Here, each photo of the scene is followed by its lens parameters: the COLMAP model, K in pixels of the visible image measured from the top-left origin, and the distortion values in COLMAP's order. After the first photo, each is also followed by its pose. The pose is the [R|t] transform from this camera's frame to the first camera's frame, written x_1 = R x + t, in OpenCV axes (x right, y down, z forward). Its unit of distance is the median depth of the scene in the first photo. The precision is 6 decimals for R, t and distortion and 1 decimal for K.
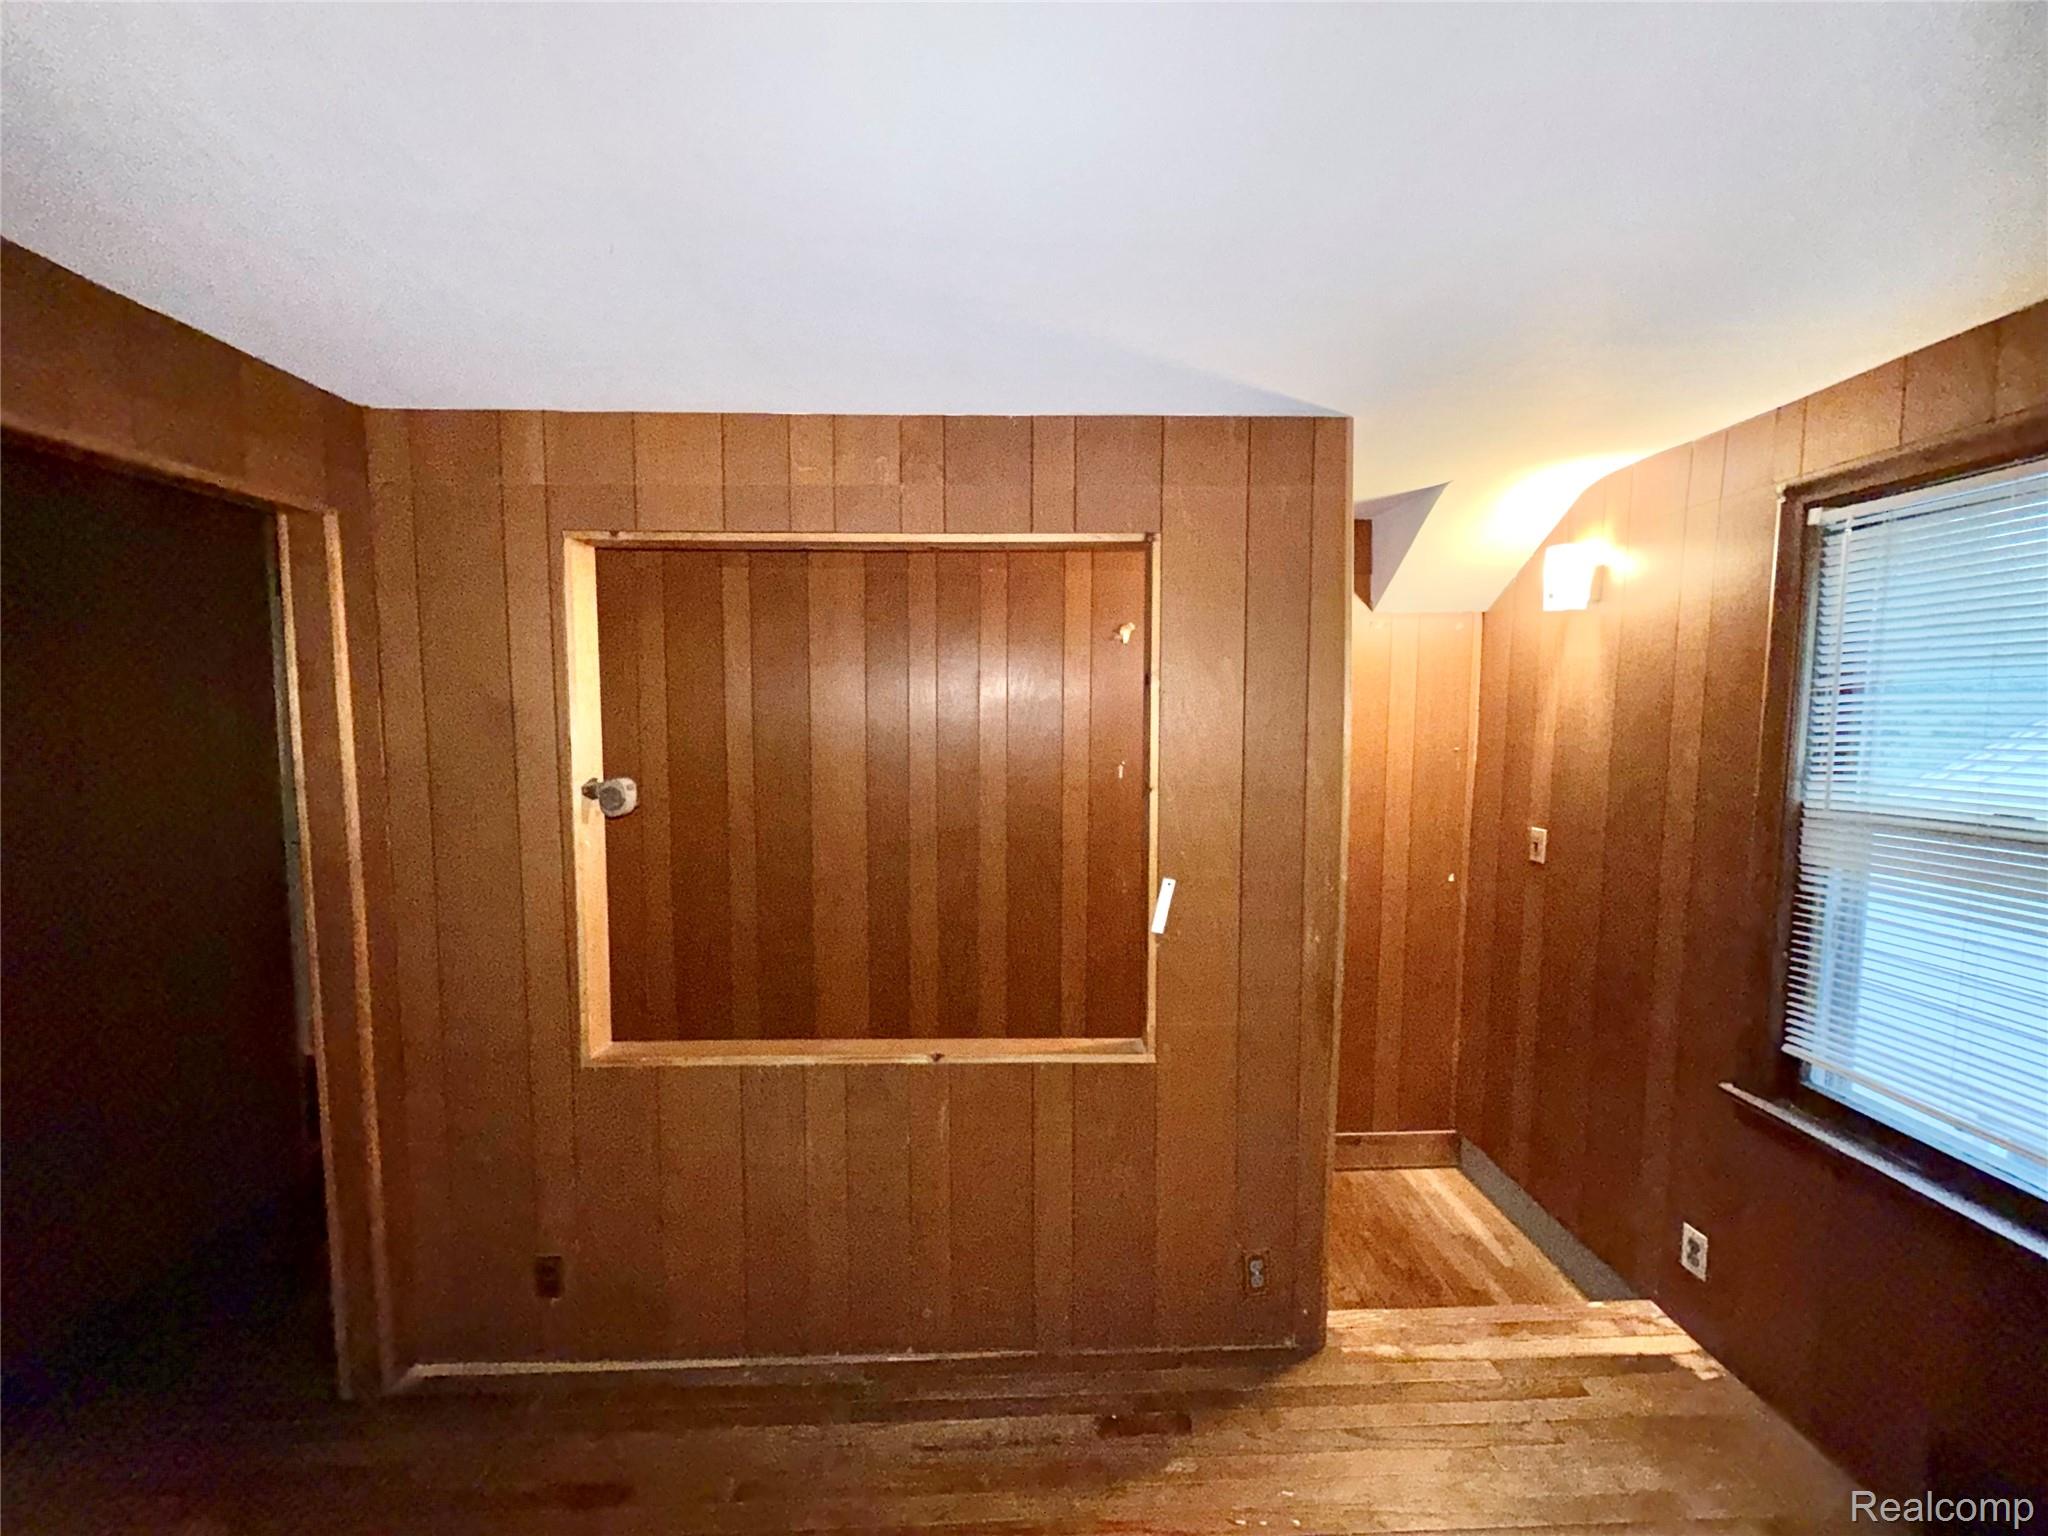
lens RADIAL K [[818.3, 0, 1027.4], [0, 818.3, 770.3], [0, 0, 1]] dist [-0.001122, 0.000342]
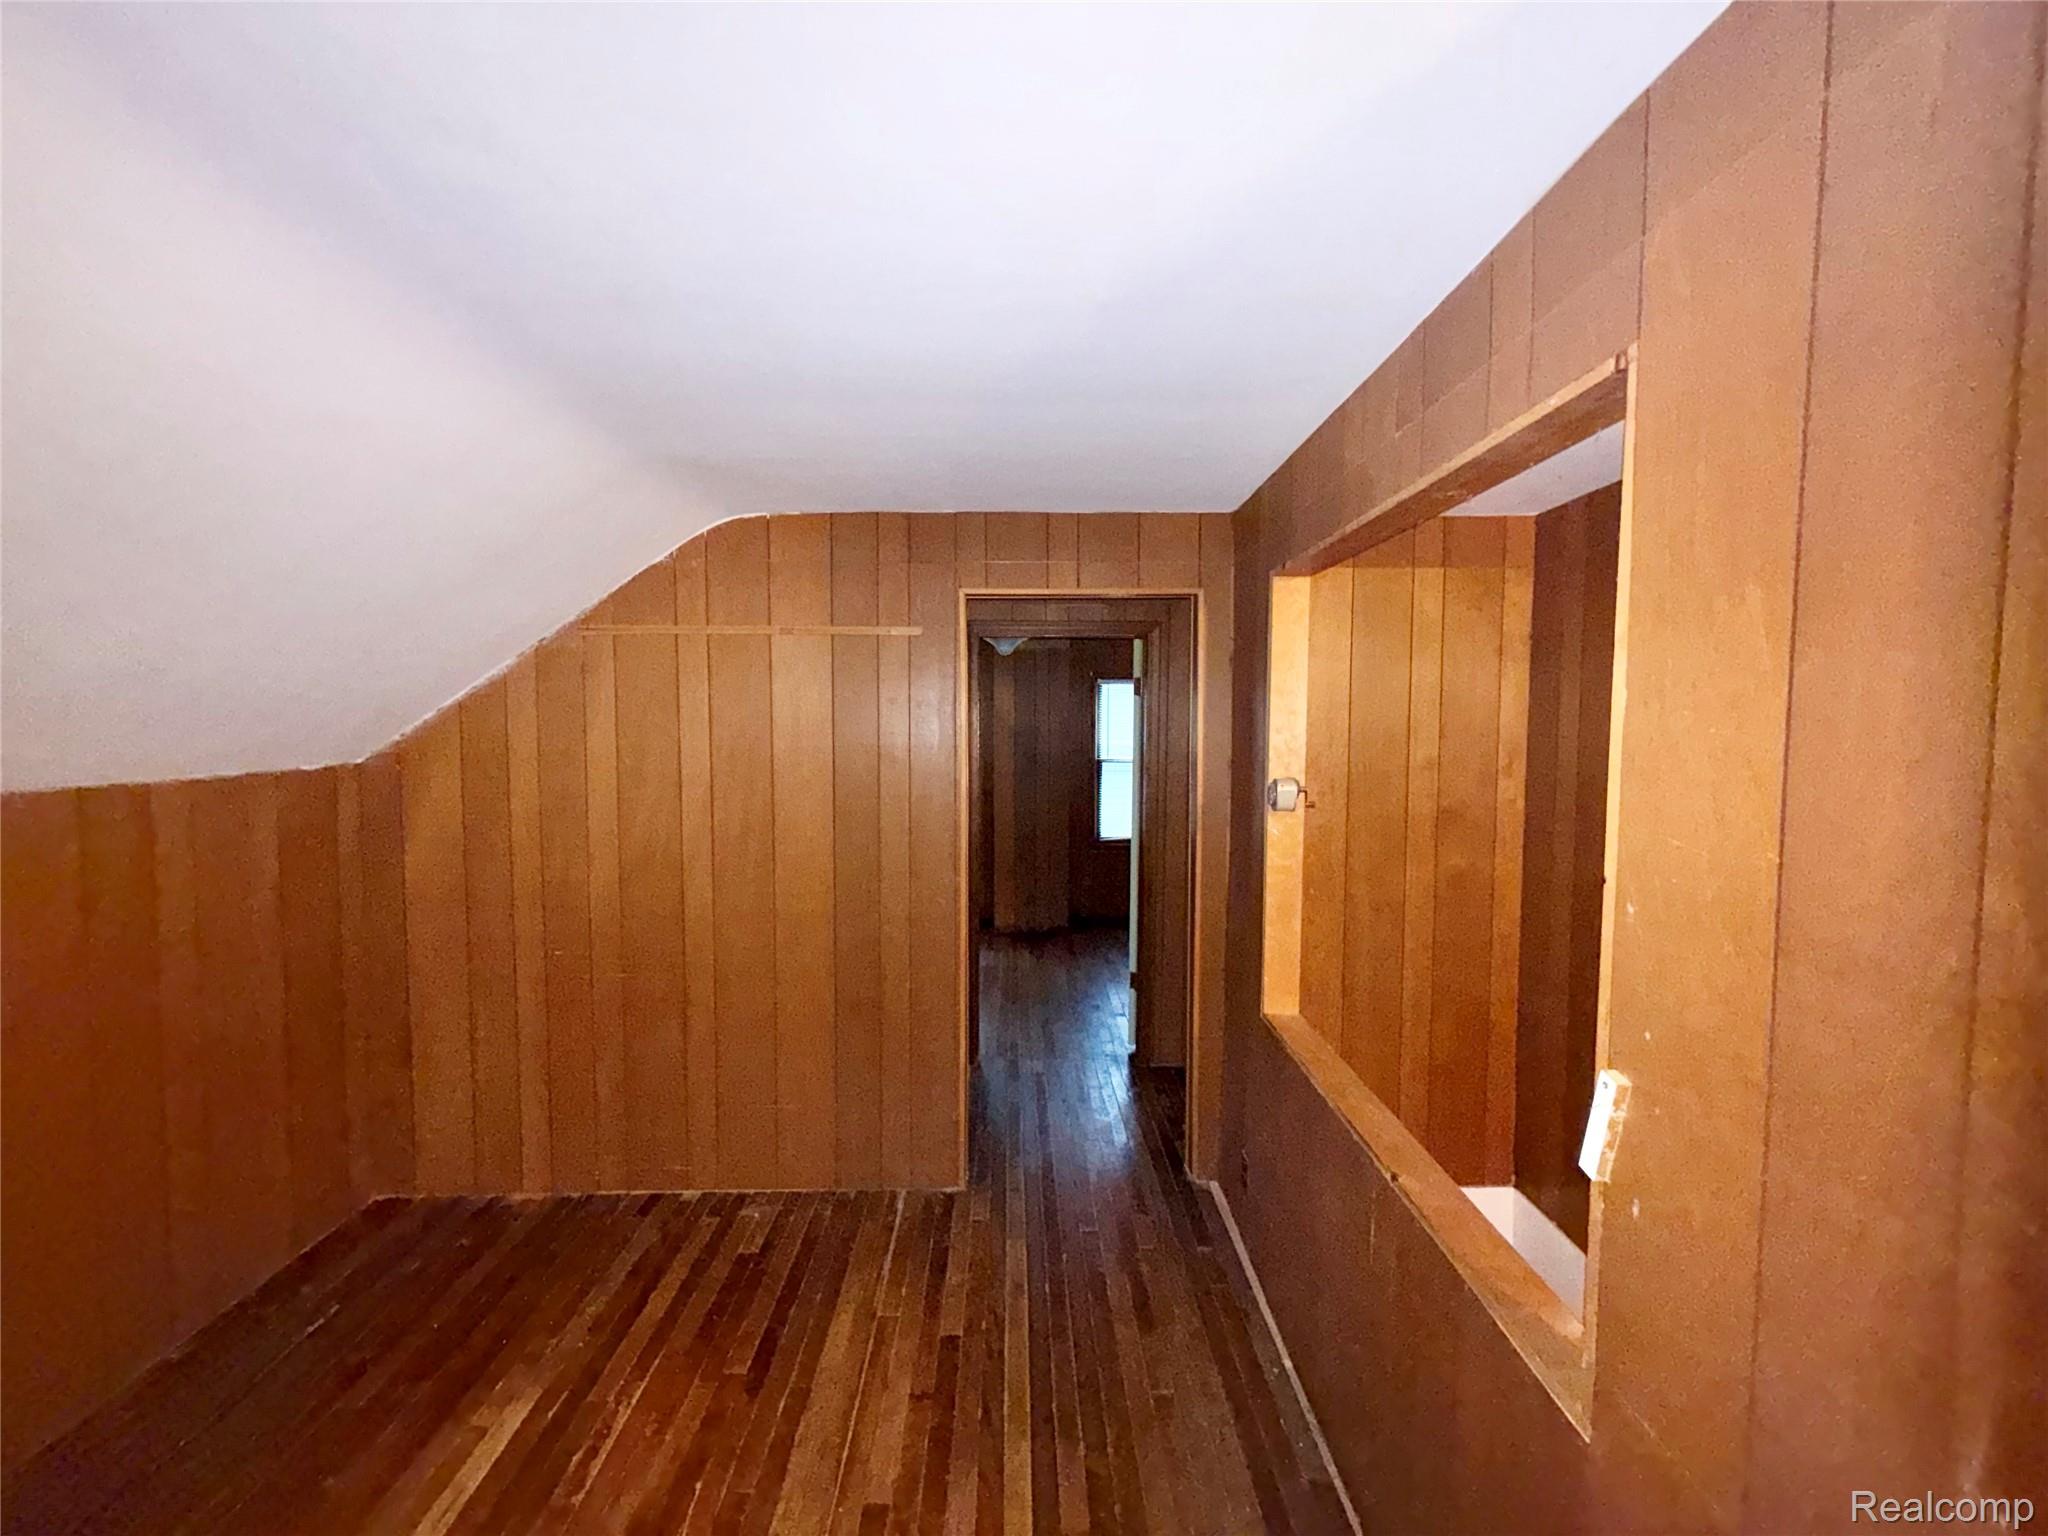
lens RADIAL K [[818.3, 0, 1027.4], [0, 818.3, 770.3], [0, 0, 1]] dist [-0.001122, 0.000342]
pose [[-0.044502, 0.060465, -0.997178, 0.668528], [-0.076787, 0.995007, 0.063760, -0.049156], [0.996054, 0.079408, -0.039637, 0.701487]]
